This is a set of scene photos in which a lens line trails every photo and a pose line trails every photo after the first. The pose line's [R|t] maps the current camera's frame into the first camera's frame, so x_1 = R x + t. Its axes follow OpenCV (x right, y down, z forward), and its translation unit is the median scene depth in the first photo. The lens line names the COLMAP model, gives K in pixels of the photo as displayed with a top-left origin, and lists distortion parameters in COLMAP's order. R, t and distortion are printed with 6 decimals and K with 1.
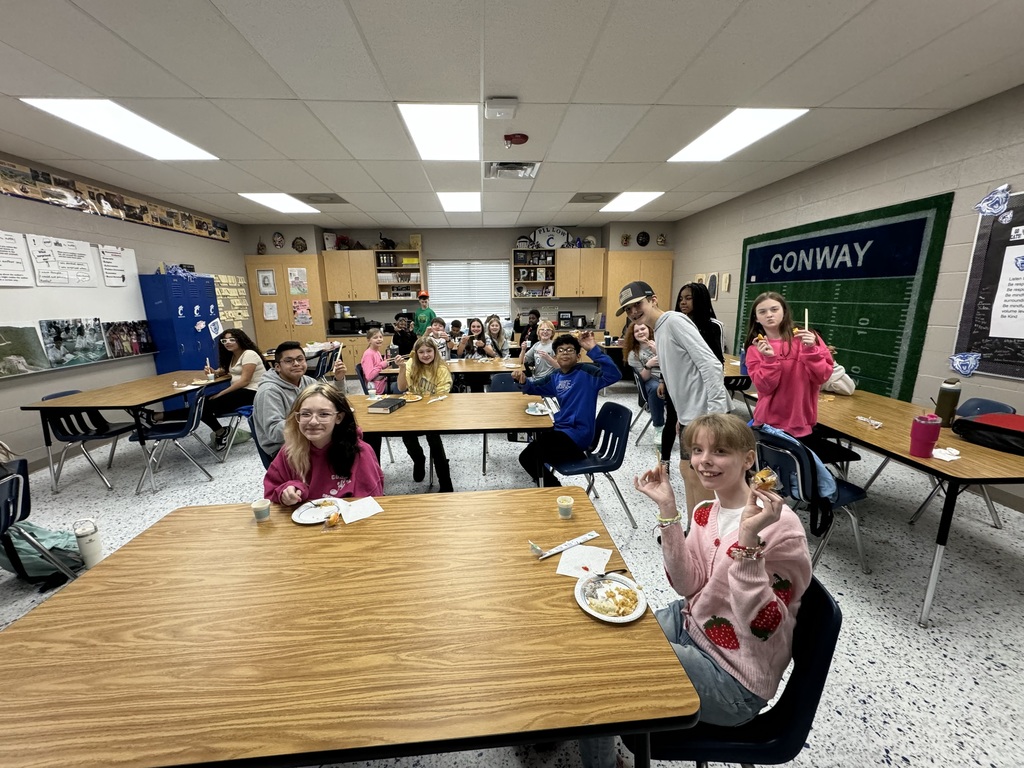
lens RADIAL K [[404.7, 0, 511.3], [0, 404.7, 382.1], [0, 0, 1]] dist [-0.007620, 0.001070]
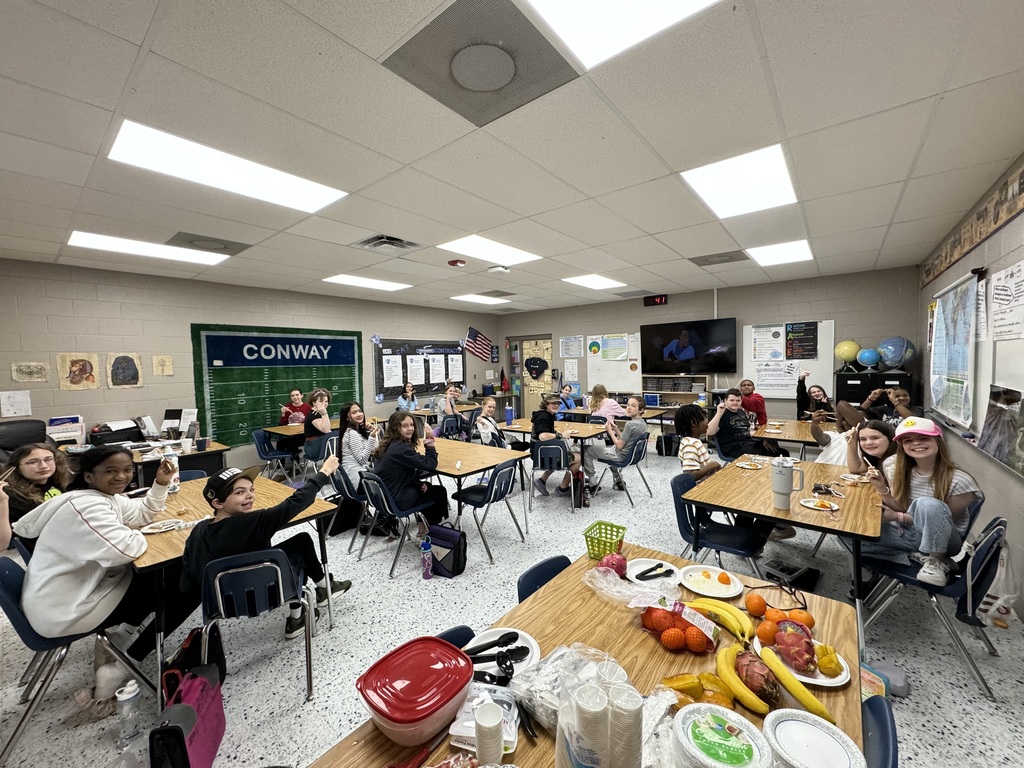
lens RADIAL K [[404.7, 0, 511.3], [0, 404.7, 380.7], [0, 0, 1]] dist [-0.007620, 0.001070]
pose [[-0.733514, -0.003166, 0.679667, -0.776701], [0.170103, 0.967310, 0.188085, -0.313554], [-0.658045, 0.253576, -0.708997, 1.409358]]
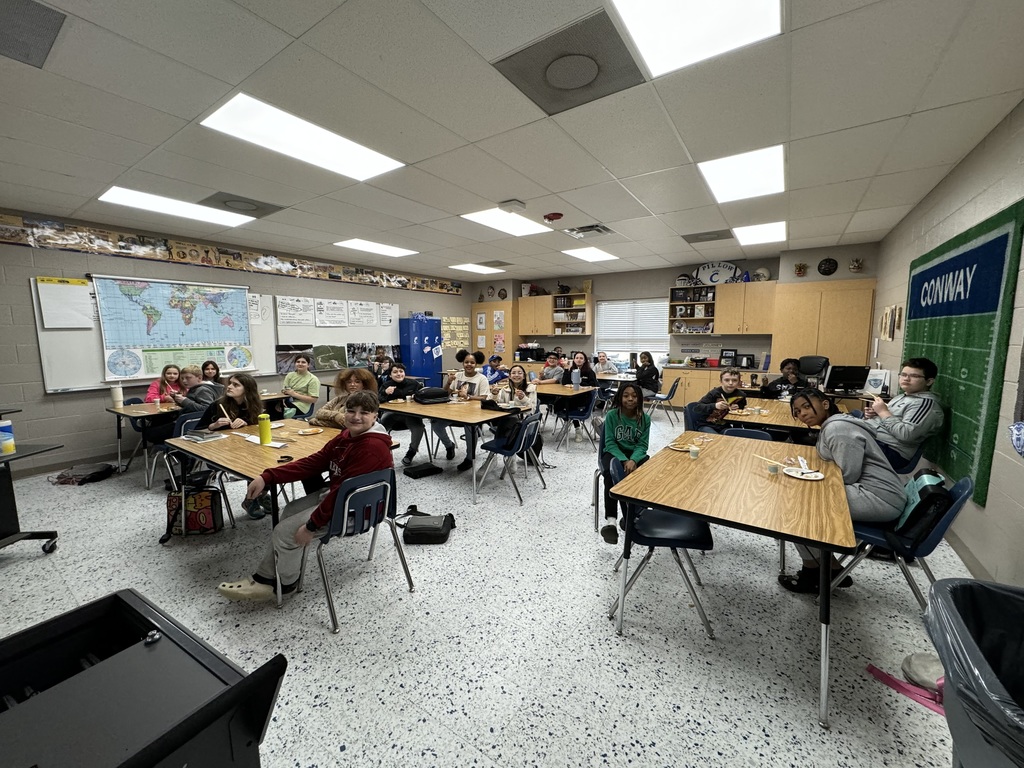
lens RADIAL K [[404.7, 0, 514.3], [0, 404.7, 381.8], [0, 0, 1]] dist [-0.007620, 0.001070]
pose [[0.793126, 0.081778, -0.603542, 0.528276], [-0.130371, 0.990772, -0.037077, -0.000636], [0.594940, 0.108092, 0.796469, -0.051307]]
